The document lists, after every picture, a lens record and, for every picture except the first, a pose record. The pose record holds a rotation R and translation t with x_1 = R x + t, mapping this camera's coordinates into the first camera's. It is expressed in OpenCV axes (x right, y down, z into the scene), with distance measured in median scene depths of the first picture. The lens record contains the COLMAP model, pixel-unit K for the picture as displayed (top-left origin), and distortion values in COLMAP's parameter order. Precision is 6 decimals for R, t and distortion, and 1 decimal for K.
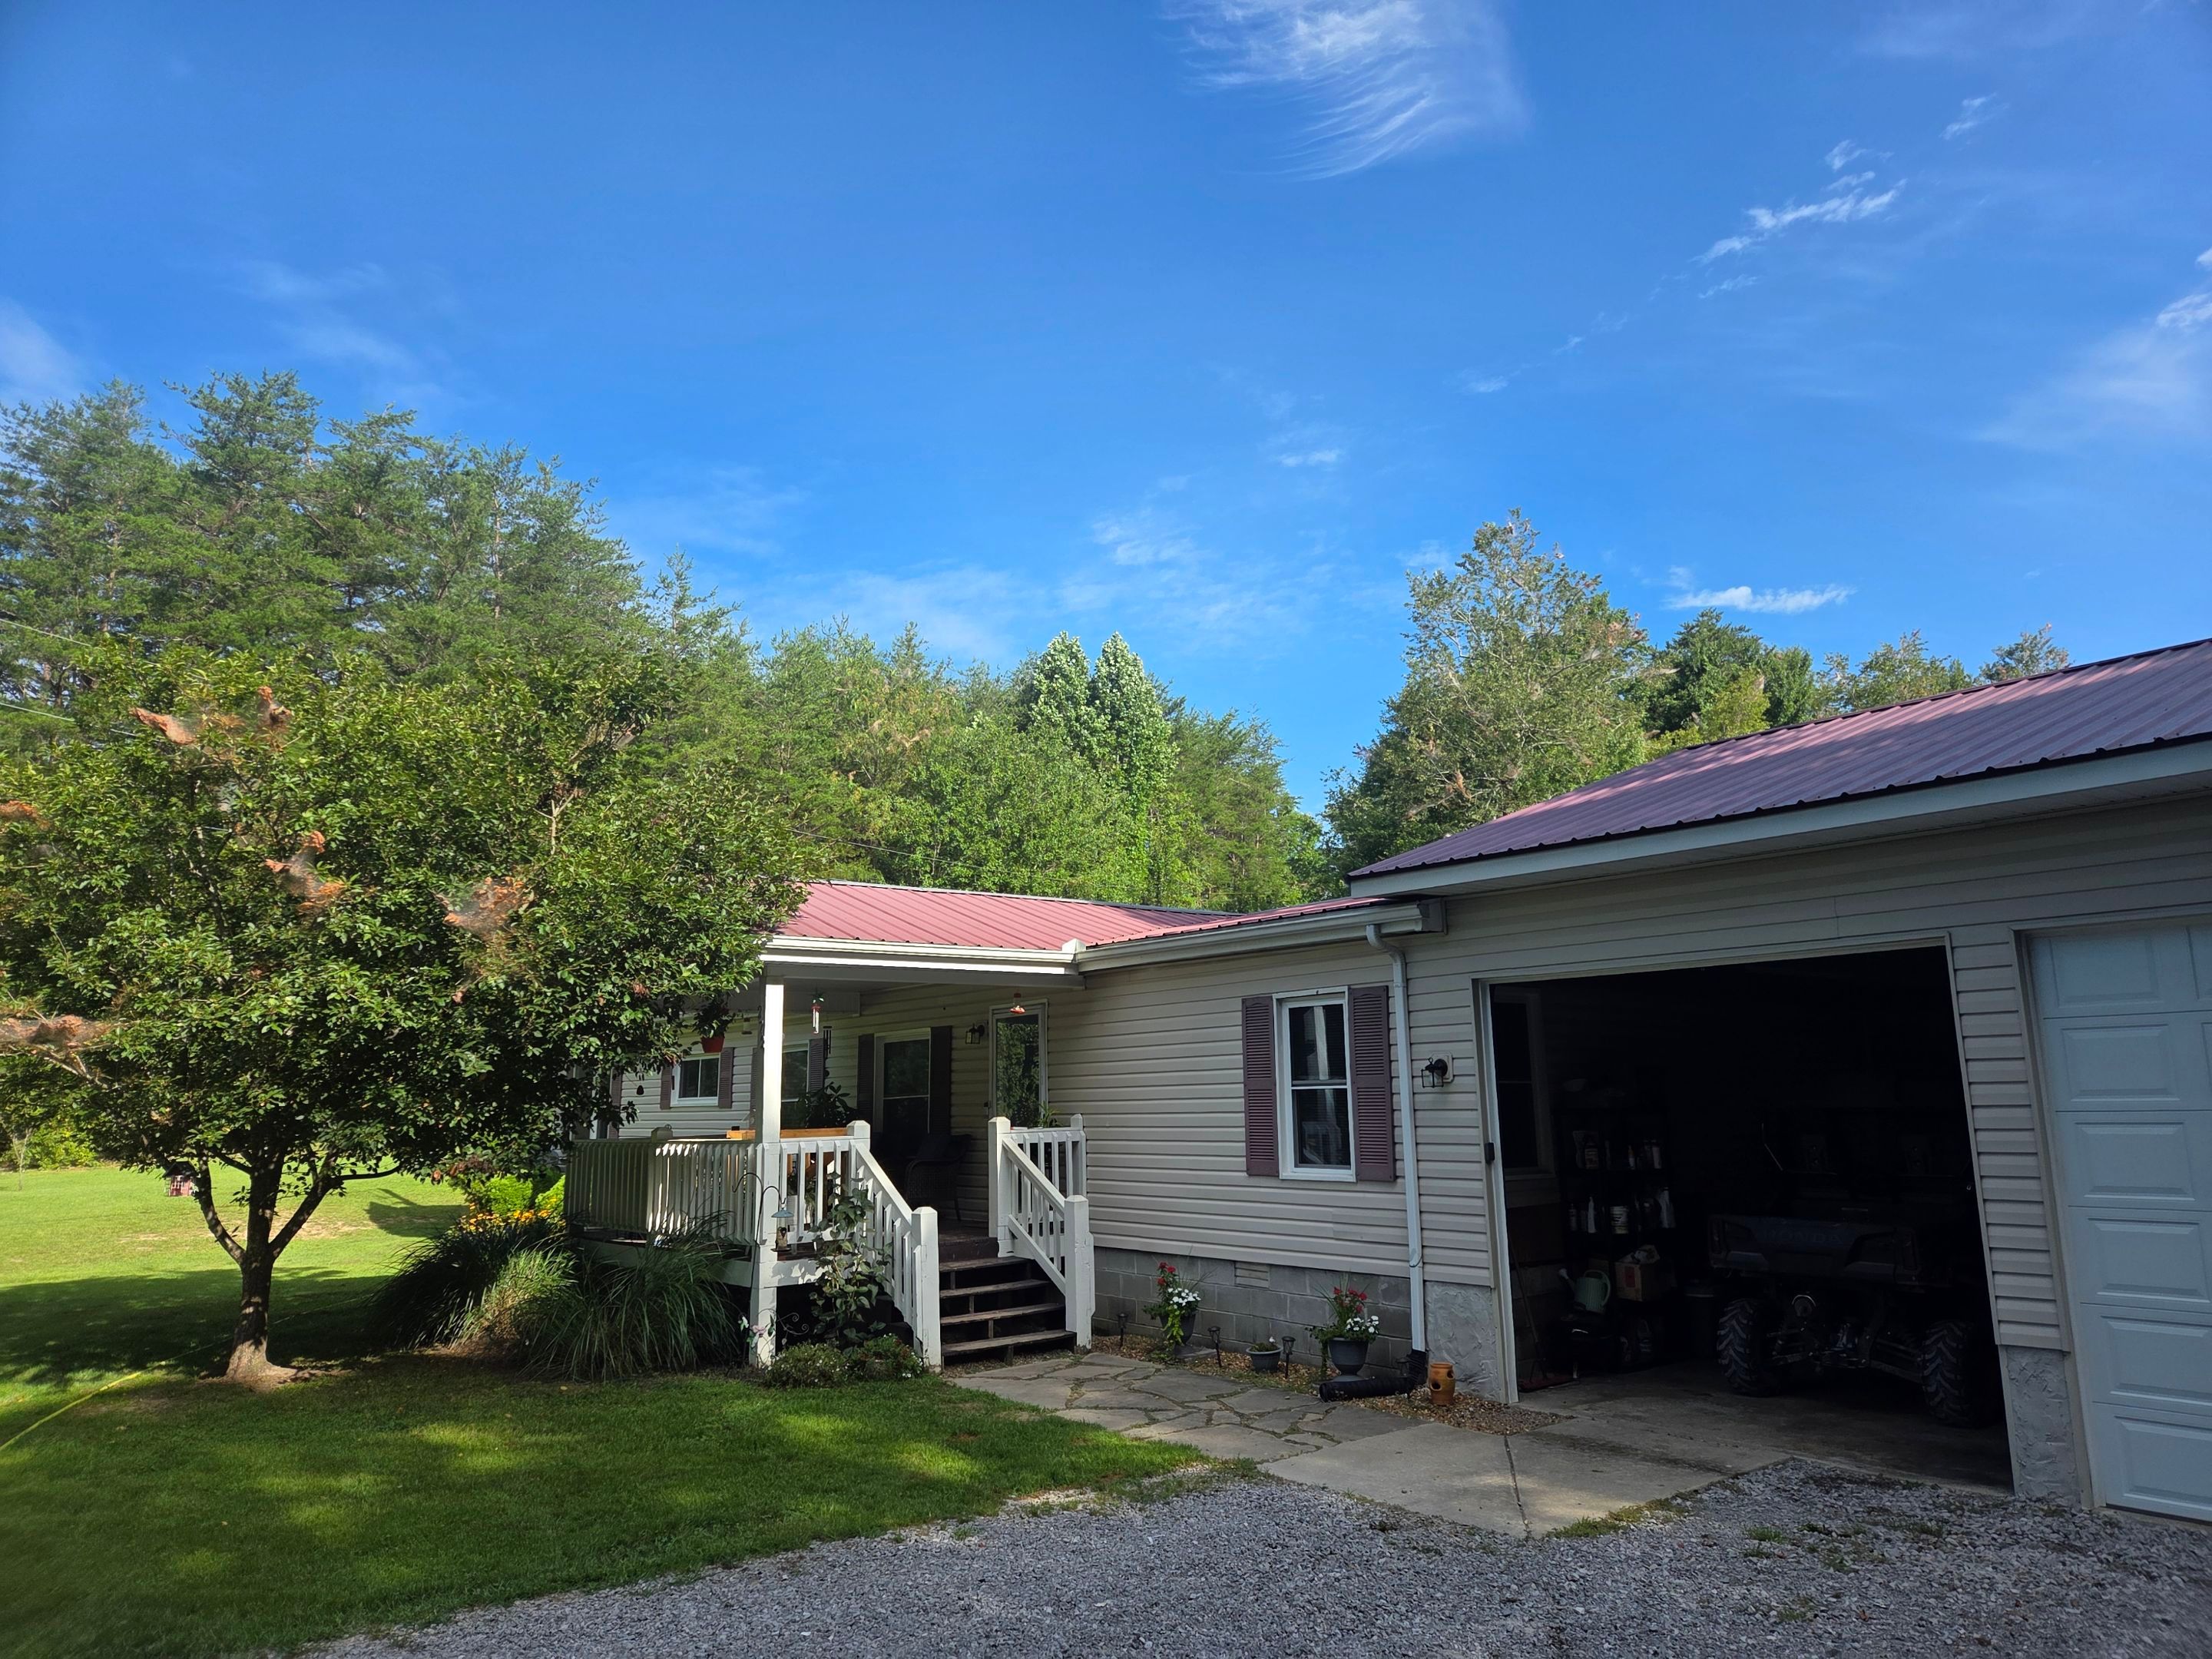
lens RADIAL K [[1455.8, 0, 1106.0], [0, 1455.8, 829.5], [0, 0, 1]] dist [0.055779, -0.061777]
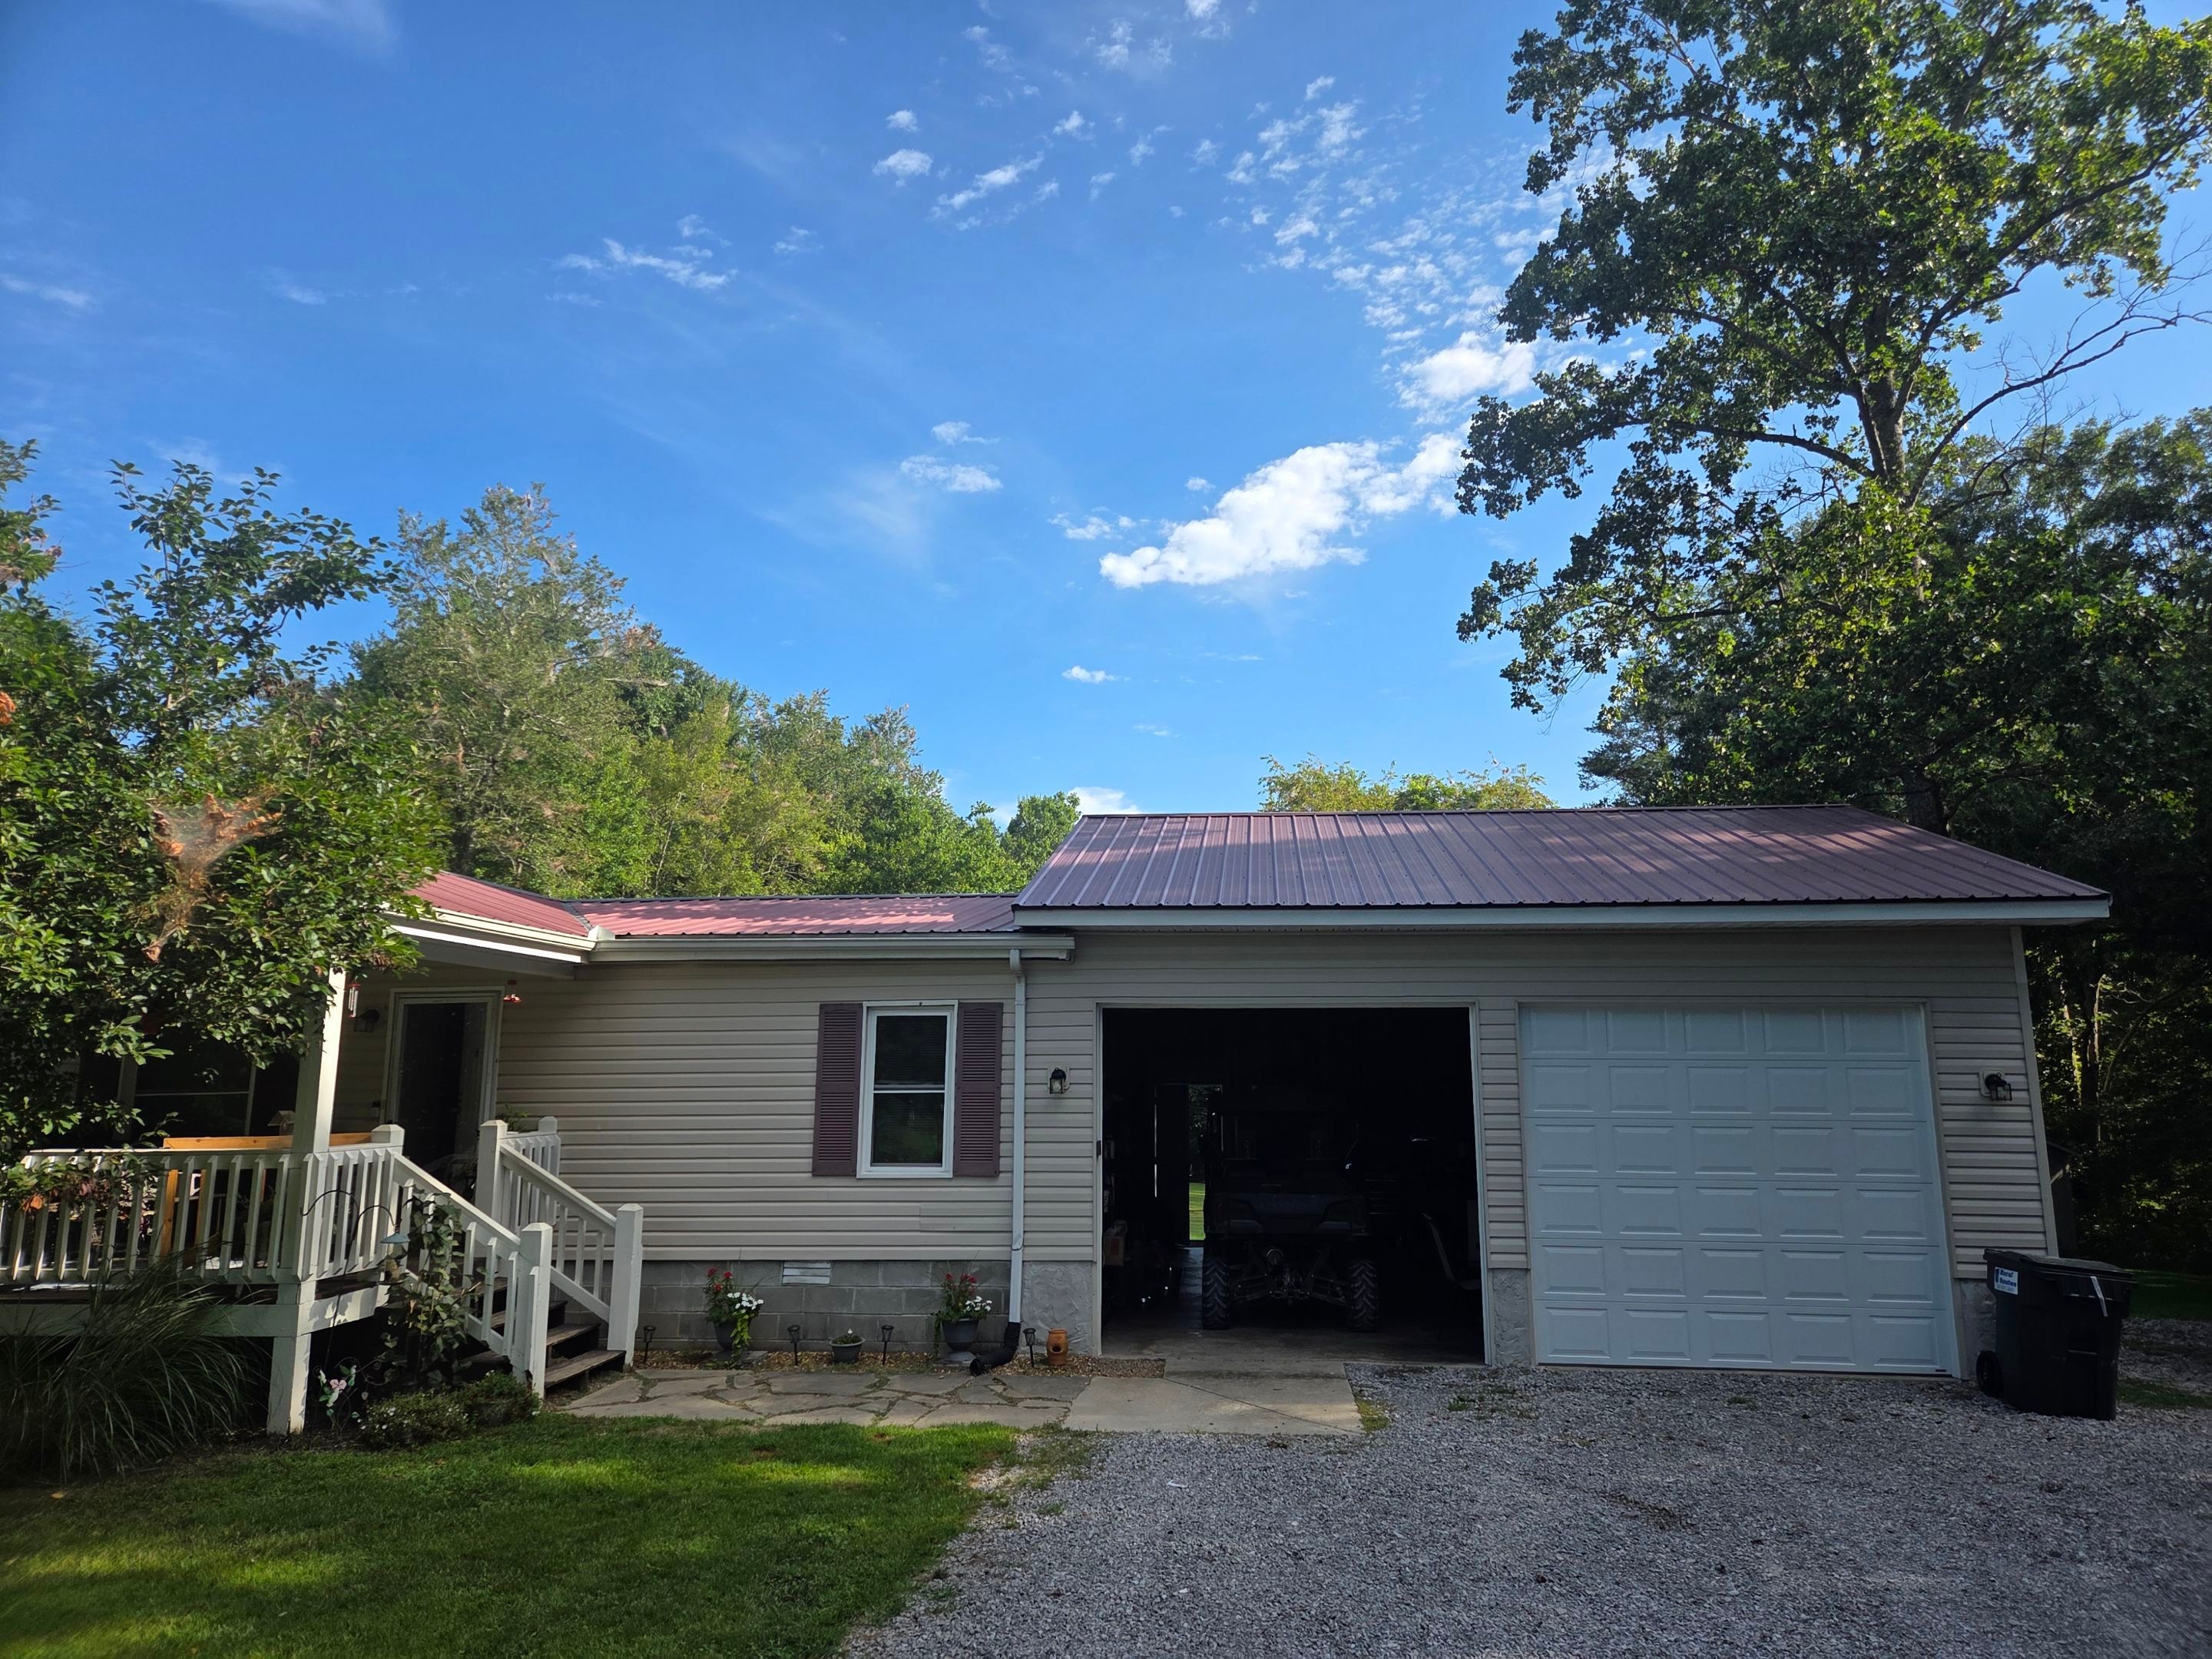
lens RADIAL K [[1458.9, 0, 1106.0], [0, 1458.9, 829.5], [0, 0, 1]] dist [0.074910, -0.038235]
pose [[0.684480, 0.138233, 0.715807, -0.576593], [-0.144047, 0.988146, -0.053082, 0.022858], [-0.714659, -0.066776, 0.696278, 0.161820]]
